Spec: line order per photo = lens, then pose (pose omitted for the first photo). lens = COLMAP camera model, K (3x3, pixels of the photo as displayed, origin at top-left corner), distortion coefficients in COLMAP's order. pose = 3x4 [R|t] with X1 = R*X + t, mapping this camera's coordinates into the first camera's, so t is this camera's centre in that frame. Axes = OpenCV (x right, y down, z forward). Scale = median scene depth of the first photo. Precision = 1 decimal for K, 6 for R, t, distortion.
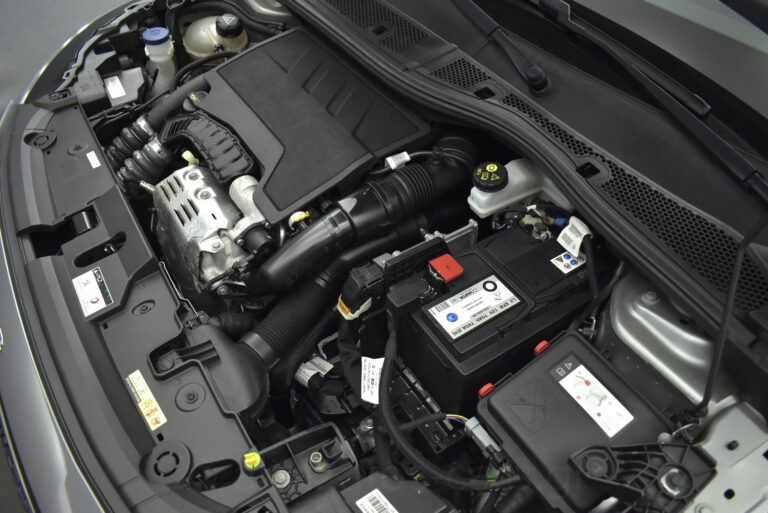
lens RADIAL K [[626.0, 0, 384.0], [0, 626.0, 256.5], [0, 0, 1]] dist [-0.087331, -0.000274]
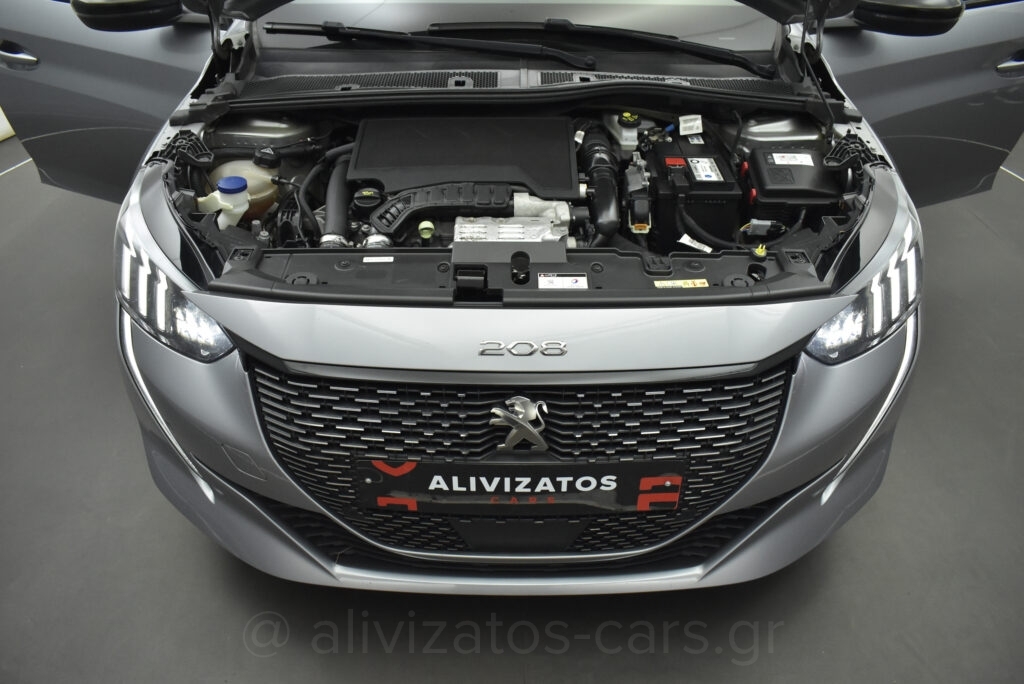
lens RADIAL K [[834.7, 0, 512.0], [0, 834.7, 342.0], [0, 0, 1]] dist [-0.087331, -0.000274]
pose [[0.525553, -0.477417, 0.704178, -1.816313], [0.598204, 0.795912, 0.093150, -0.062614], [-0.604934, 0.372287, 0.703887, -0.040813]]
